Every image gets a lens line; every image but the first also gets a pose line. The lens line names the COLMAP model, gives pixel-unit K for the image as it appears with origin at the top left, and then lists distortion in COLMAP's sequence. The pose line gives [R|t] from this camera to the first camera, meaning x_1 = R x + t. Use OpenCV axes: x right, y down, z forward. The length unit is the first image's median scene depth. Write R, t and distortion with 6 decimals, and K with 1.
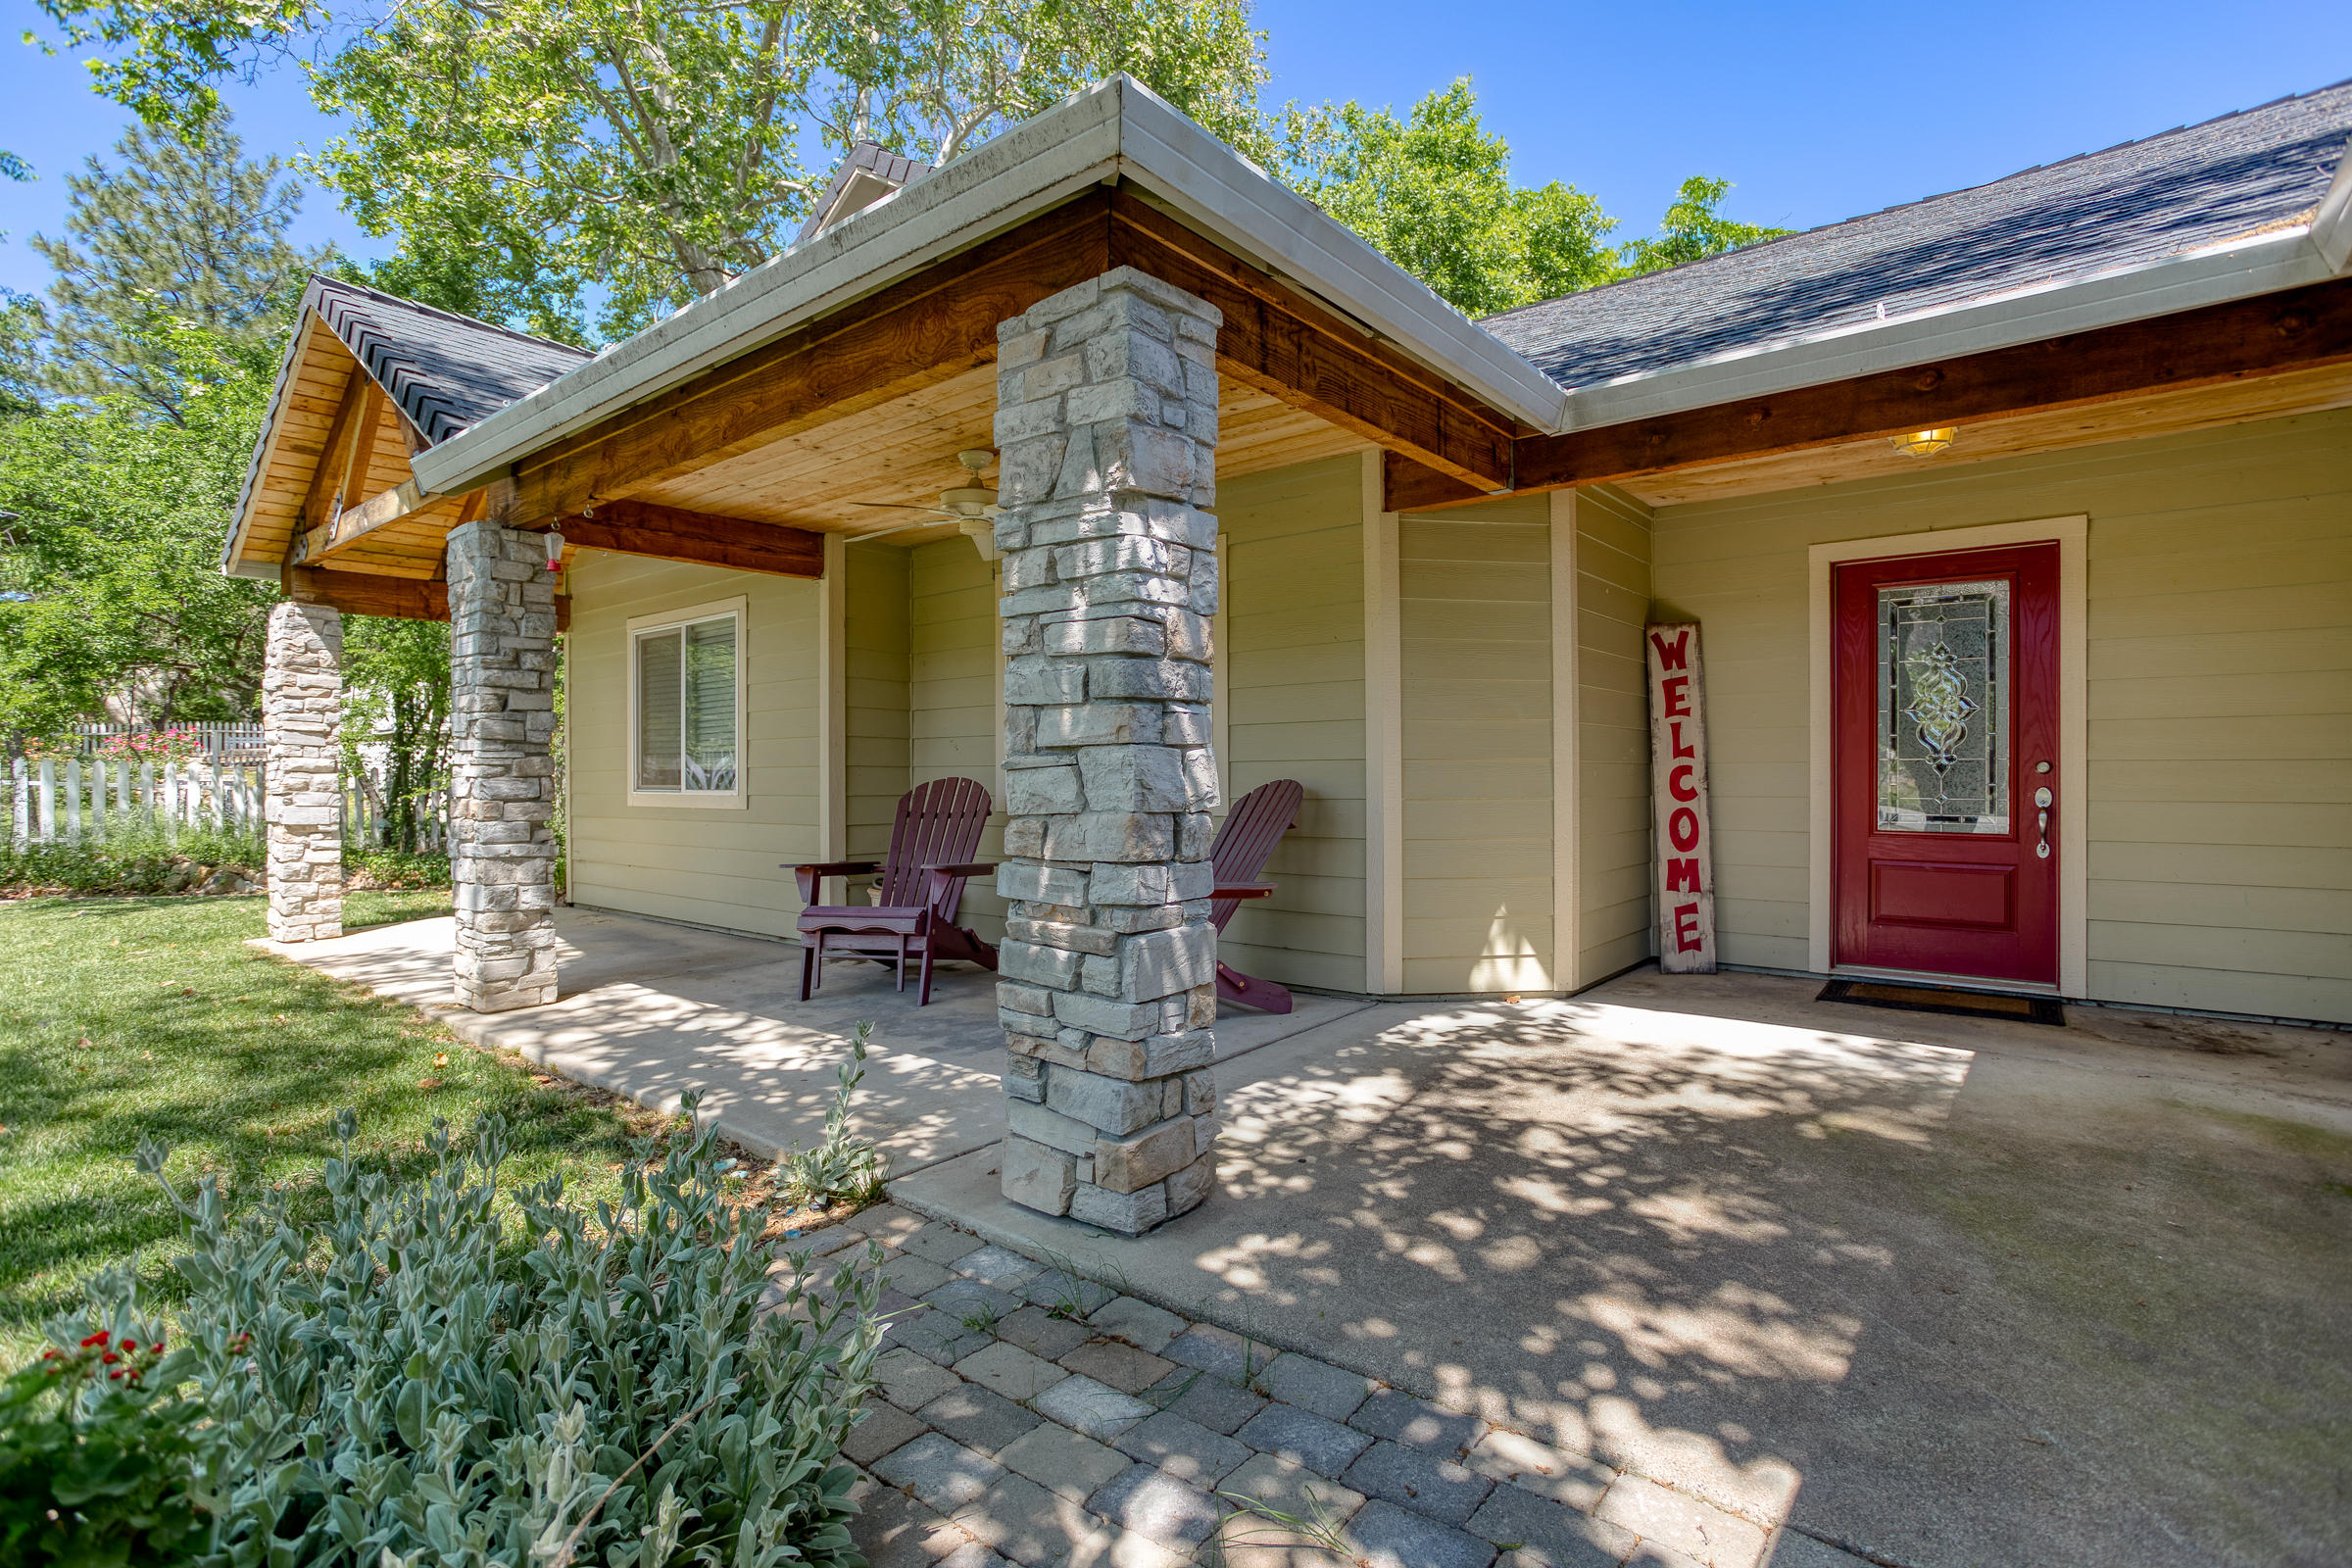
lens RADIAL K [[1125.0, 0, 1176.0], [0, 1125.0, 784.0], [0, 0, 1]] dist [-0.026260, 0.000056]
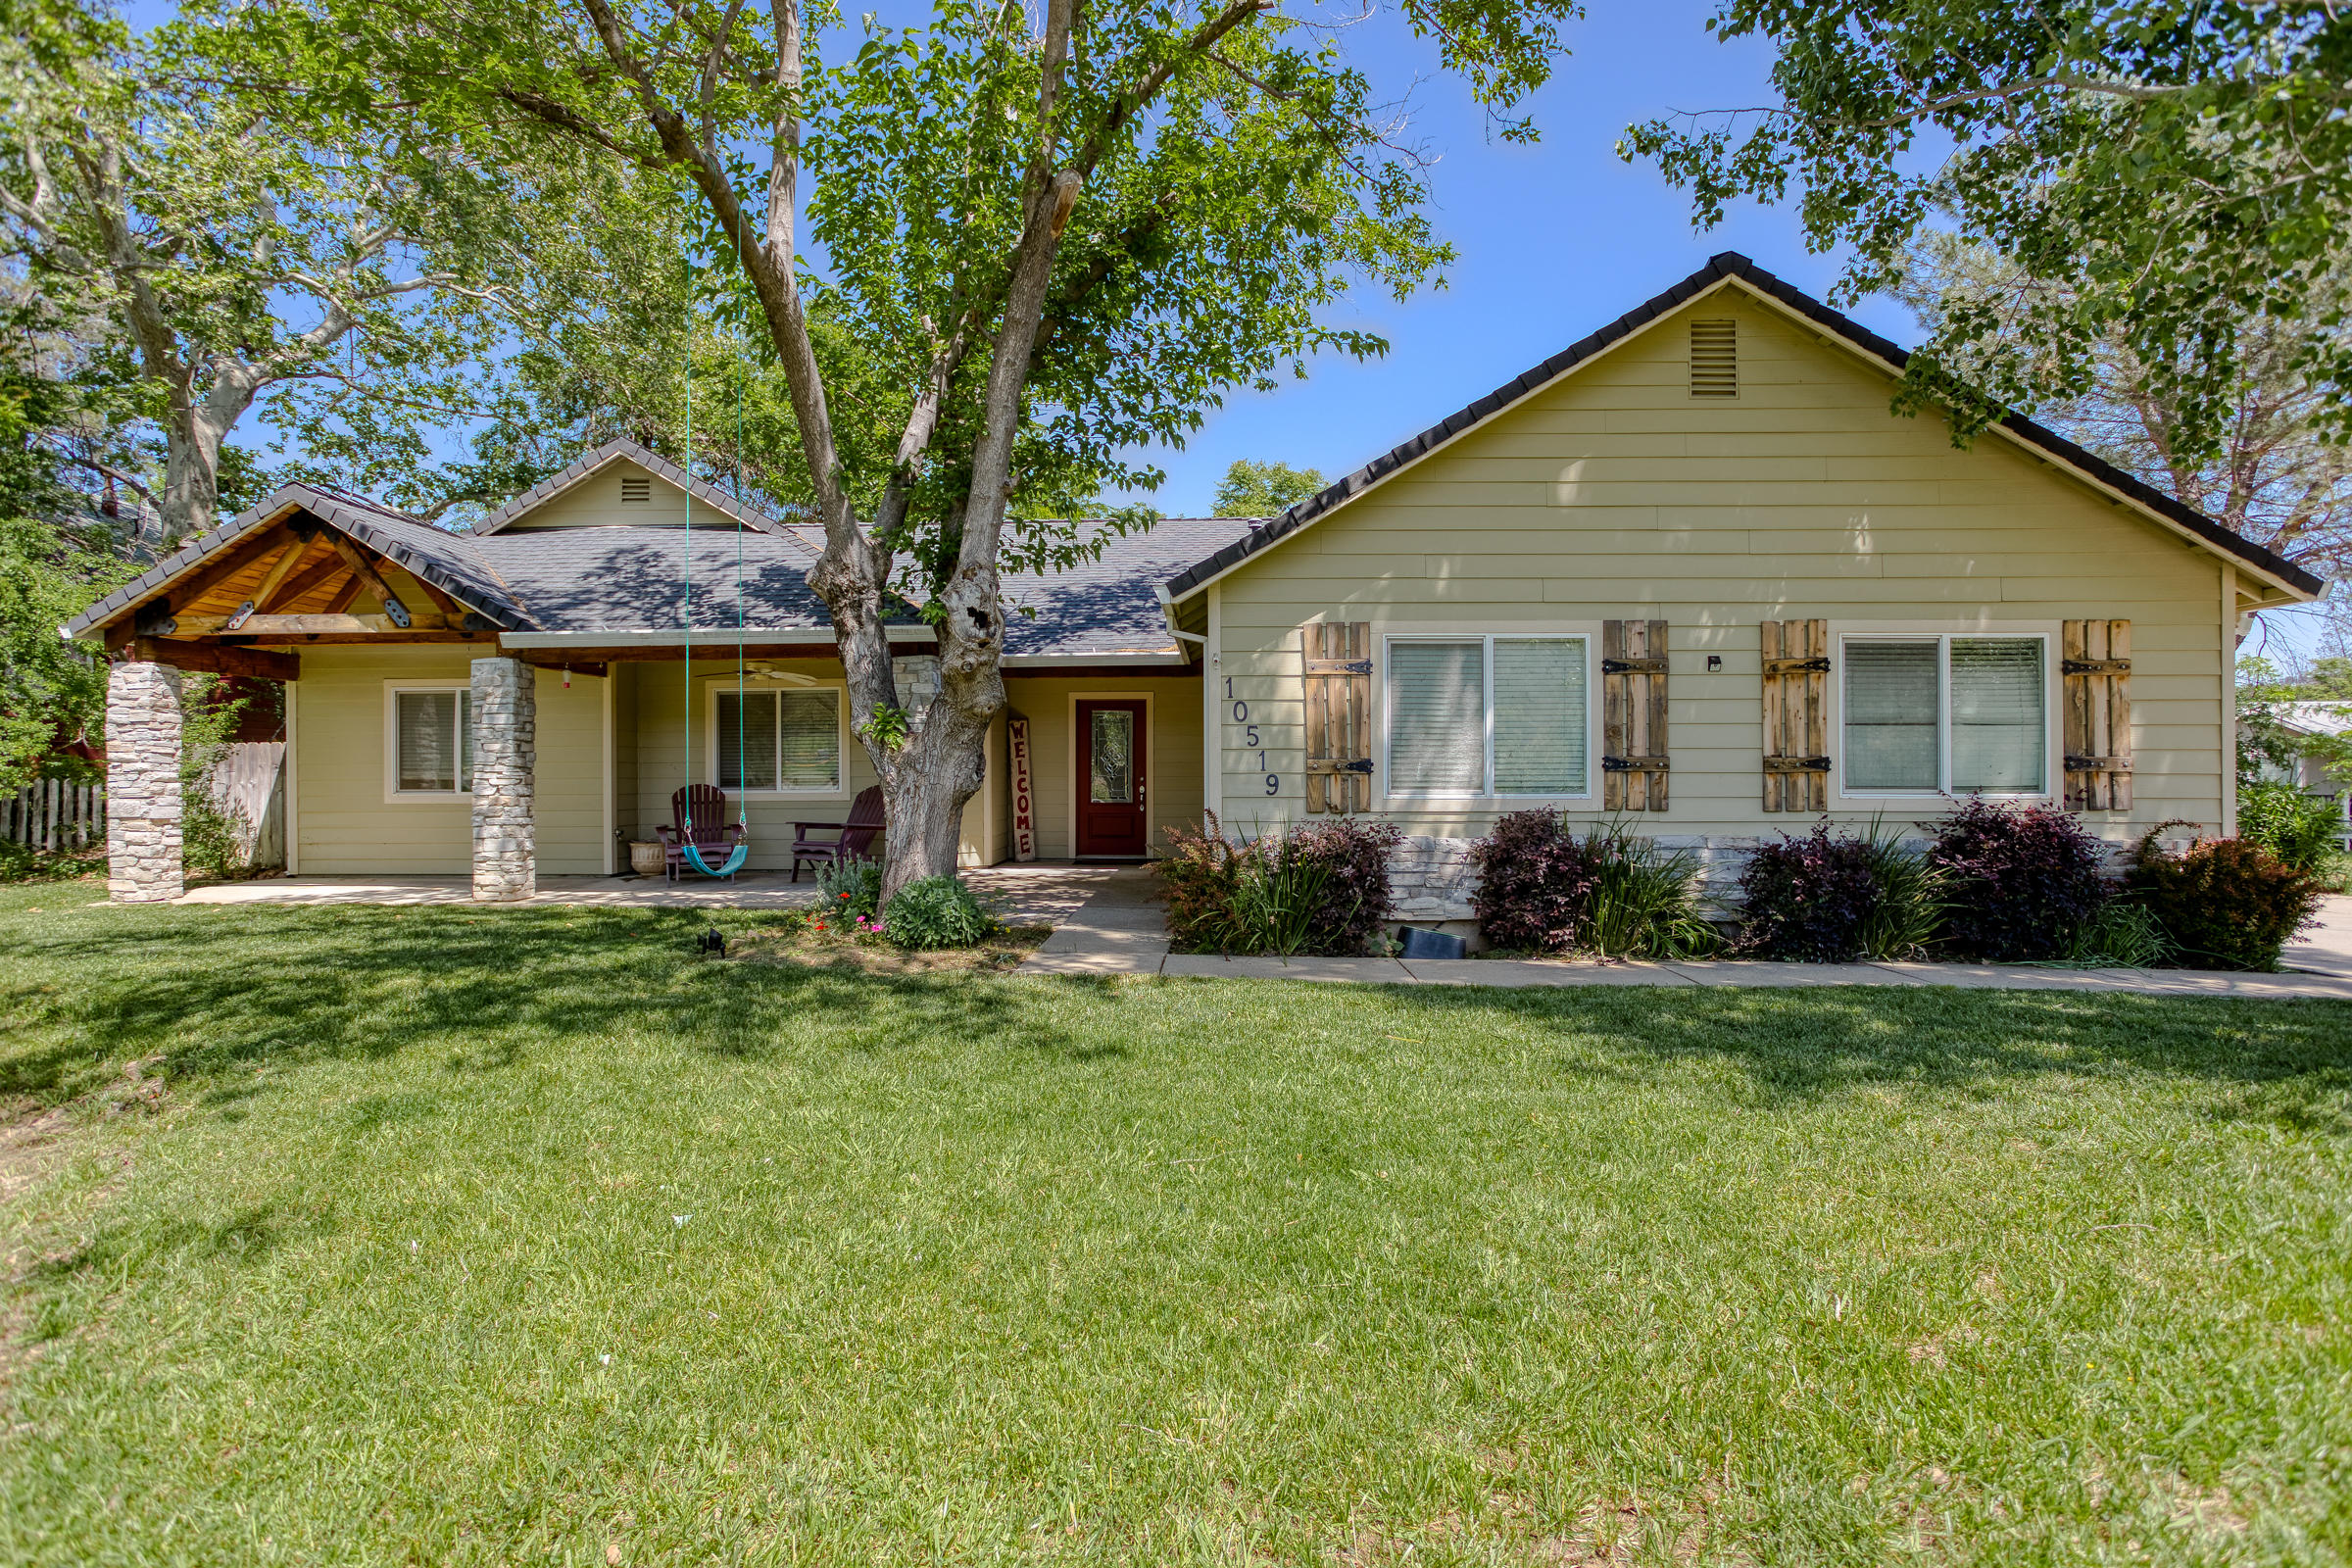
lens RADIAL K [[1193.7, 0, 1176.0], [0, 1193.7, 784.0], [0, 0, 1]] dist [-0.067671, 0.091670]
pose [[0.805319, -0.004427, 0.592825, -0.823884], [0.004925, 0.999988, 0.000777, -0.003353], [-0.592821, 0.002294, 0.805331, -1.301167]]
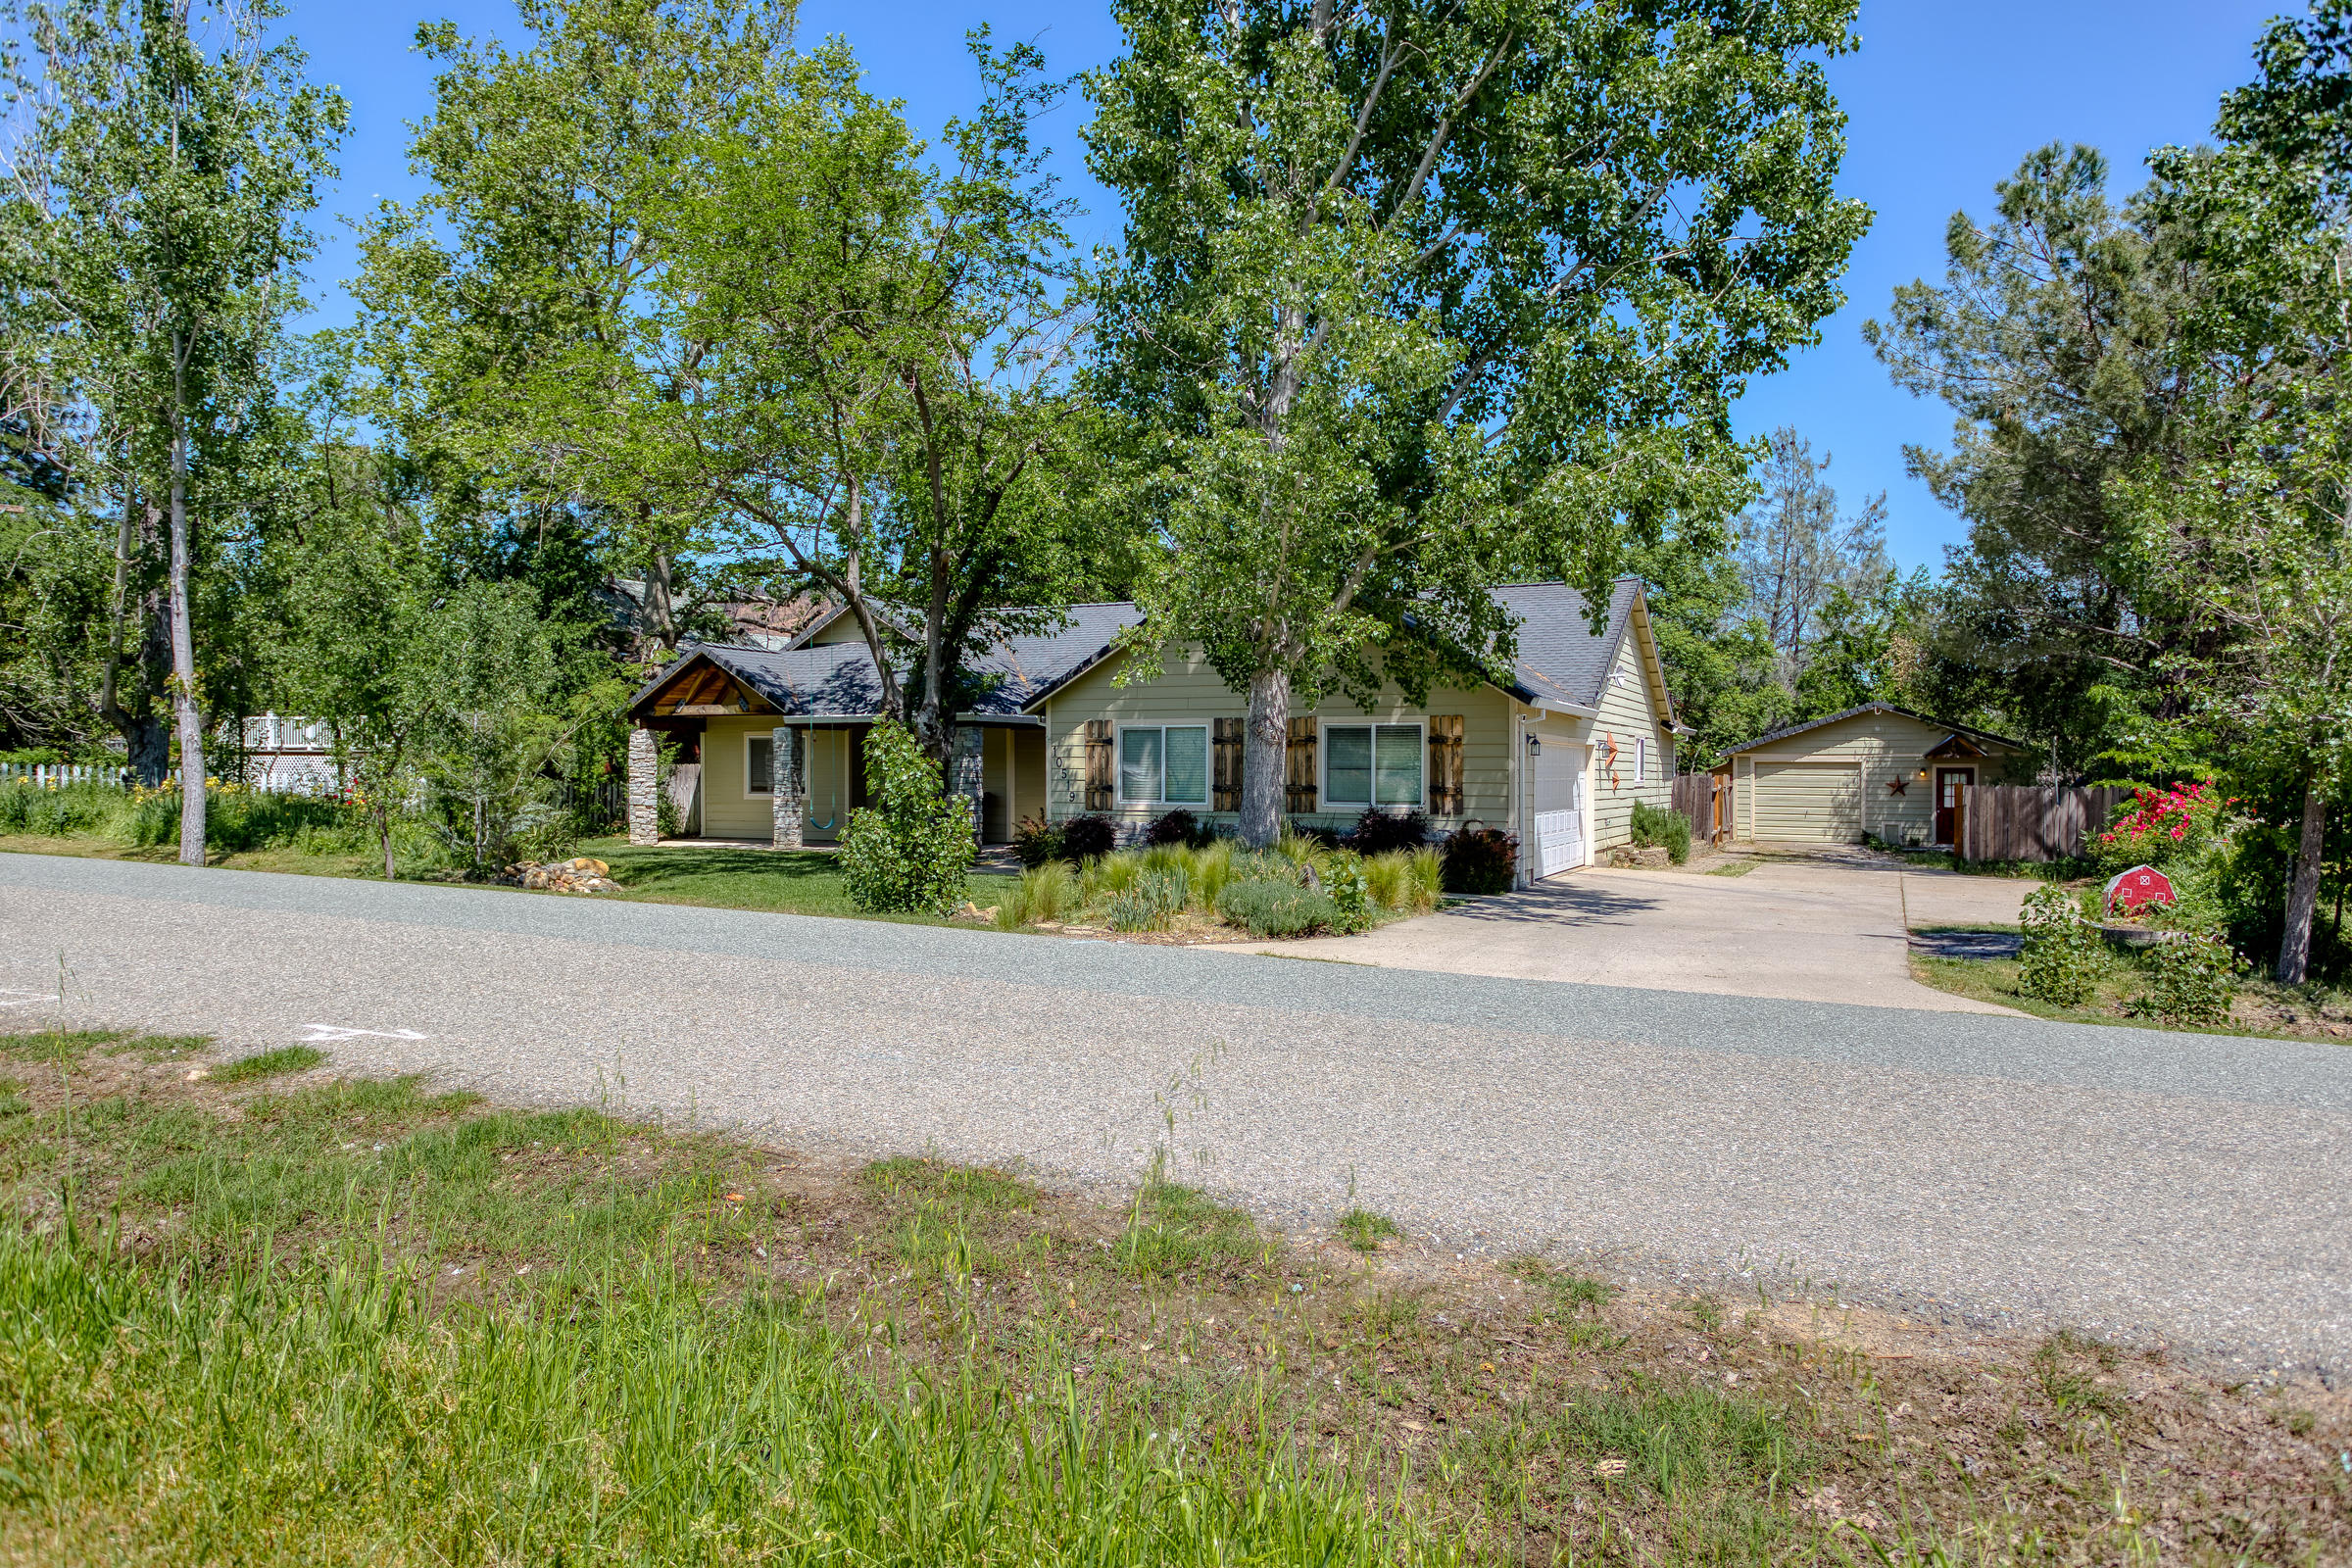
lens RADIAL K [[1639.4, 0, 1176.0], [0, 1639.4, 784.0], [0, 0, 1]] dist [0.000542, -0.000013]
pose [[0.969252, -0.002293, 0.246061, -0.654533], [0.000661, 0.999977, 0.006712, -0.061129], [-0.246070, -0.006343, 0.969231, -4.361141]]
